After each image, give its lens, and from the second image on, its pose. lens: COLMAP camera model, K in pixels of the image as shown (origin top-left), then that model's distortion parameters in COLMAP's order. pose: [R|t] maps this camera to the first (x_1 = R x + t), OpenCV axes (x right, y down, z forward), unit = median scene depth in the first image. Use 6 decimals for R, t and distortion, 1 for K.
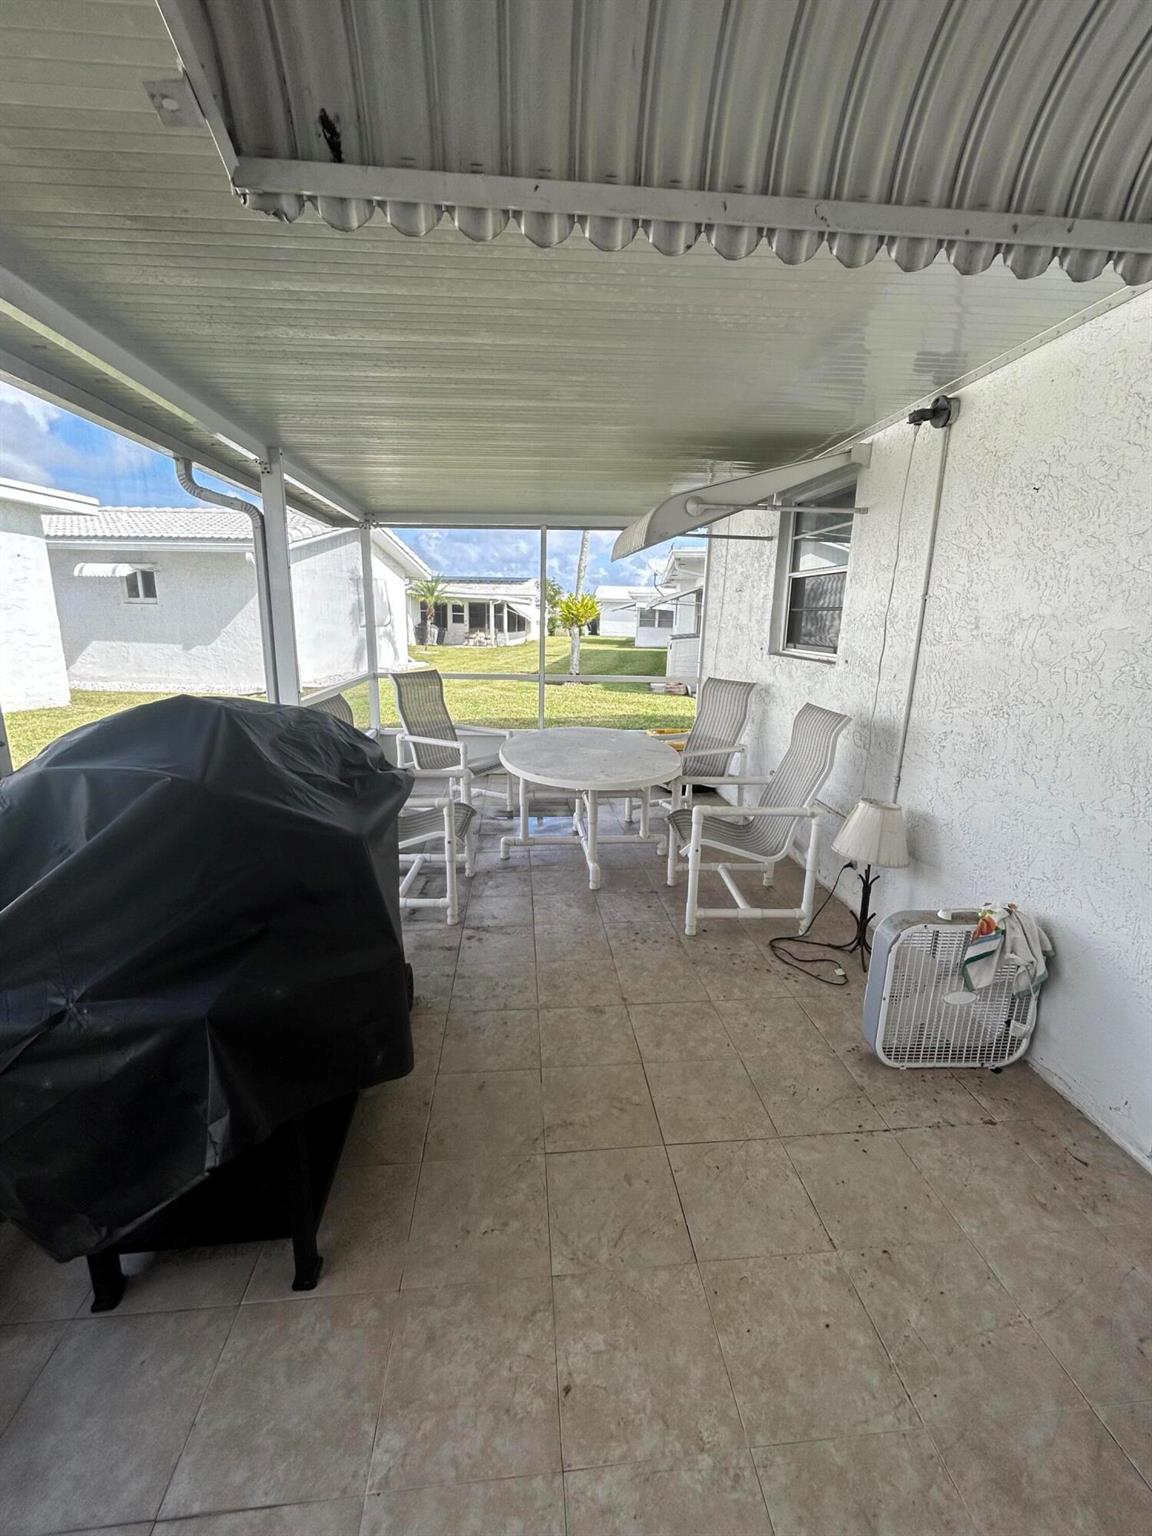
lens RADIAL K [[623.9, 0, 575.4], [0, 623.9, 767.6], [0, 0, 1]] dist [0.001502, -0.001185]
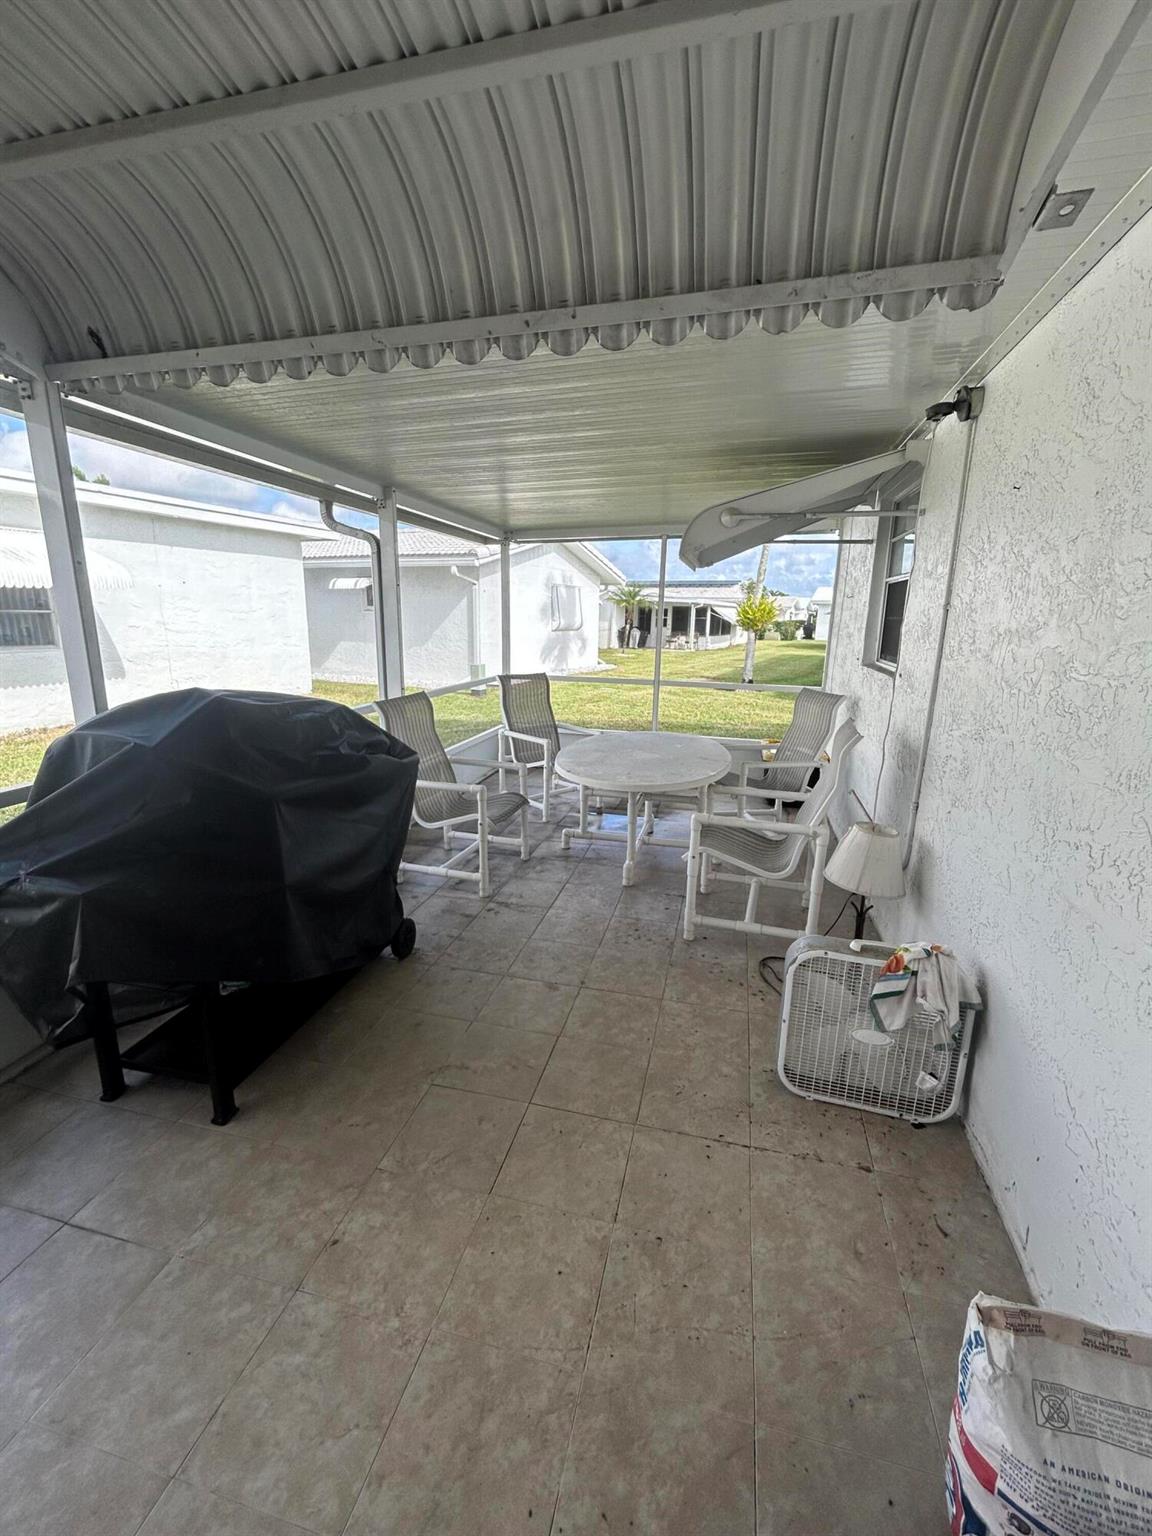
lens RADIAL K [[623.9, 0, 581.6], [0, 623.9, 768.2], [0, 0, 1]] dist [0.001502, -0.001185]
pose [[0.944901, 0.074267, -0.318820, 0.347485], [-0.075351, 0.997117, 0.008952, -0.007174], [0.318566, 0.015565, 0.947773, -0.026348]]
